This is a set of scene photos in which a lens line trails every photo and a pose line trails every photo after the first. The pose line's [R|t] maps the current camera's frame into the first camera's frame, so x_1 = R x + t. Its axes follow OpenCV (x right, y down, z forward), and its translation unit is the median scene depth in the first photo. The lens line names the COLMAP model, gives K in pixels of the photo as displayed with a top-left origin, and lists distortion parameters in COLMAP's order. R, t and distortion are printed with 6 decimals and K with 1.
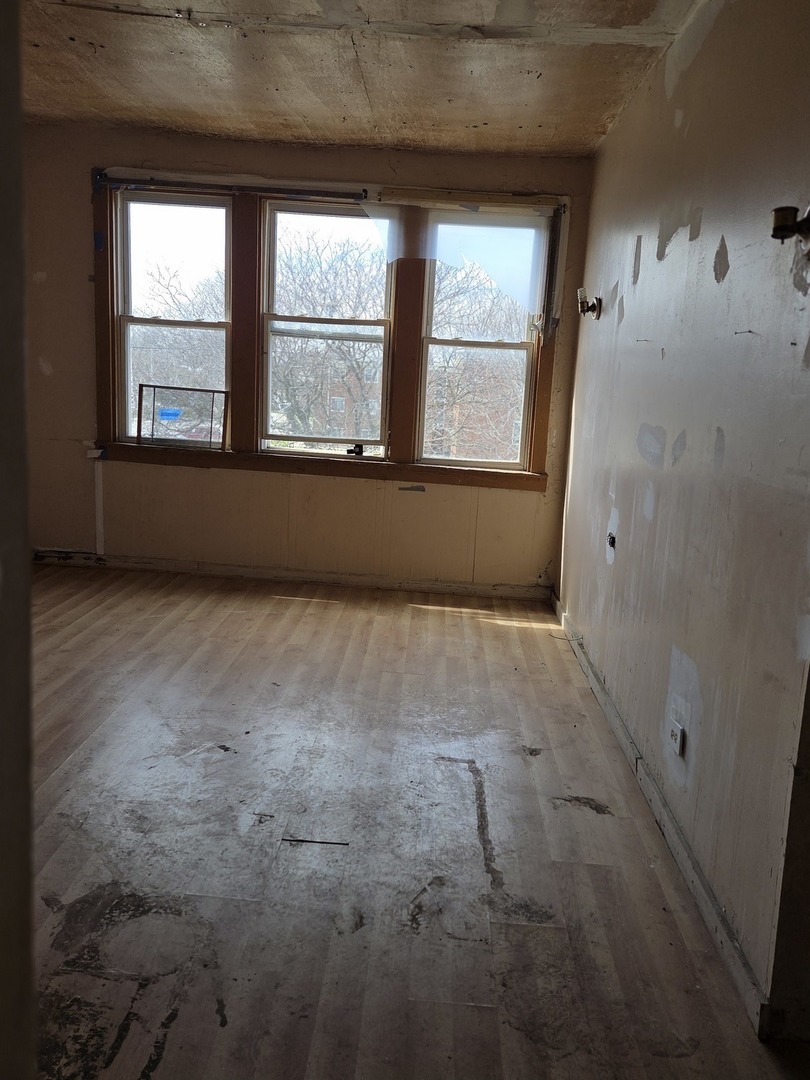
lens RADIAL K [[845.2, 0, 411.5], [0, 845.2, 533.2], [0, 0, 1]] dist [0.079023, -0.088591]
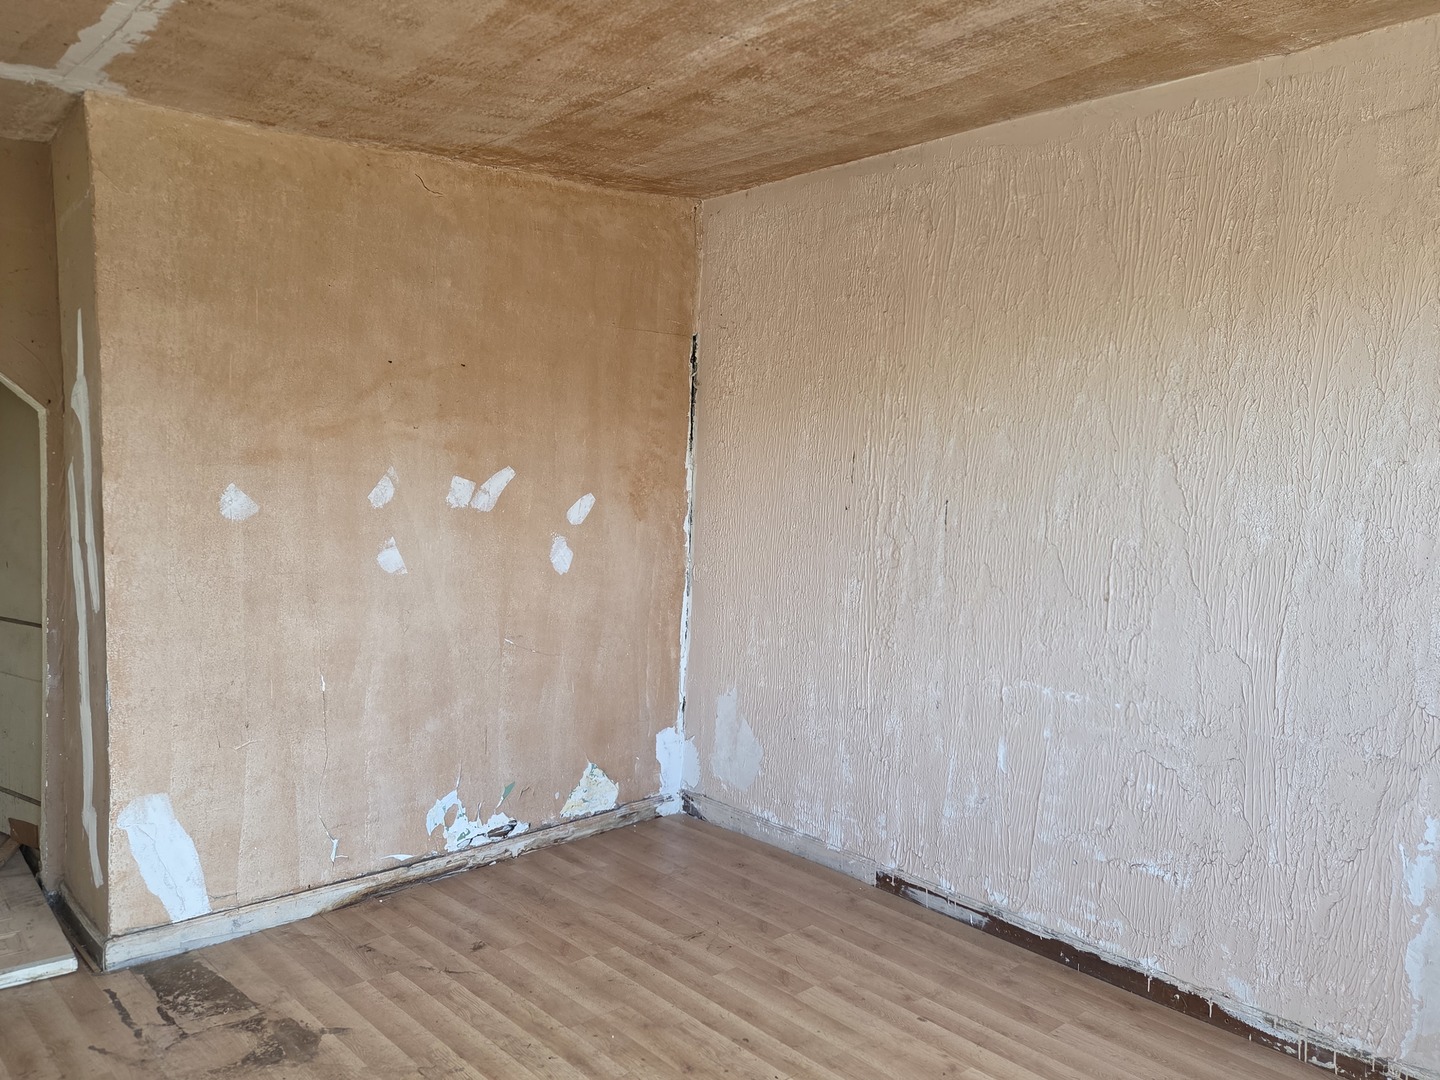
lens RADIAL K [[1135.5, 0, 720.0], [0, 1135.5, 540.0], [0, 0, 1]] dist [0.080874, -0.092539]
pose [[-0.725977, -0.040033, -0.686553, 0.103016], [-0.203423, 0.966132, 0.158768, -0.203240], [0.656945, 0.254922, -0.709534, 0.910693]]
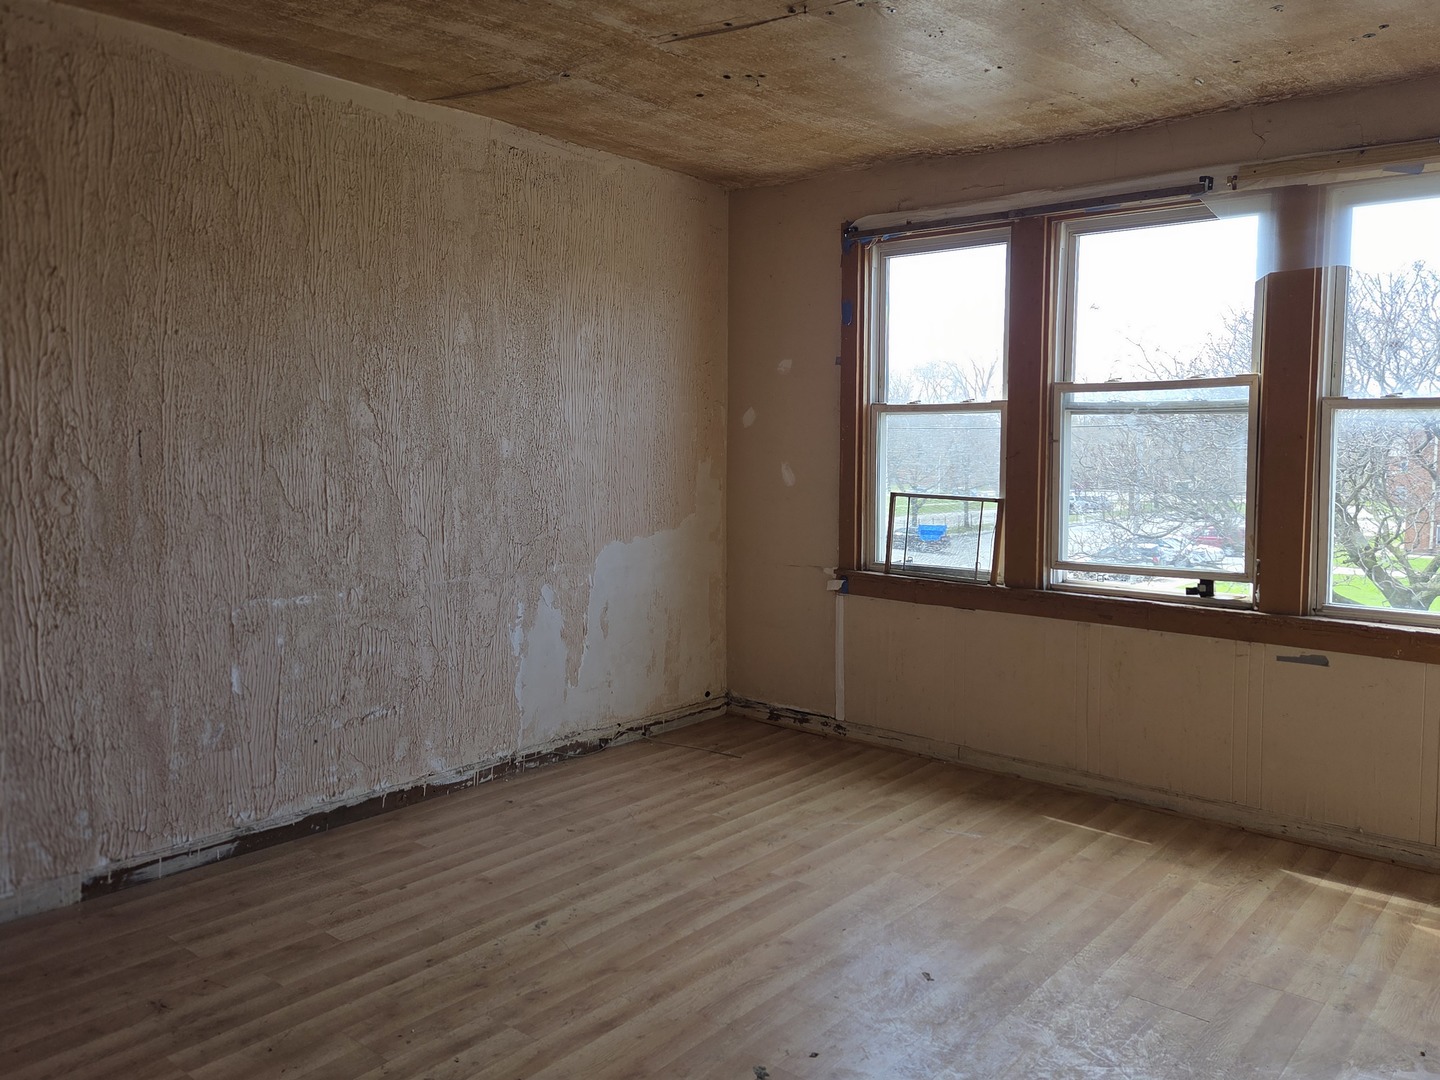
lens RADIAL K [[1126.9, 0, 720.6], [0, 1126.9, 522.9], [0, 0, 1]] dist [0.079023, -0.088591]
pose [[0.790432, -0.010077, -0.612467, 0.167720], [-0.068320, 0.992176, -0.104497, -0.038086], [0.608728, 0.124441, 0.783559, 0.154620]]
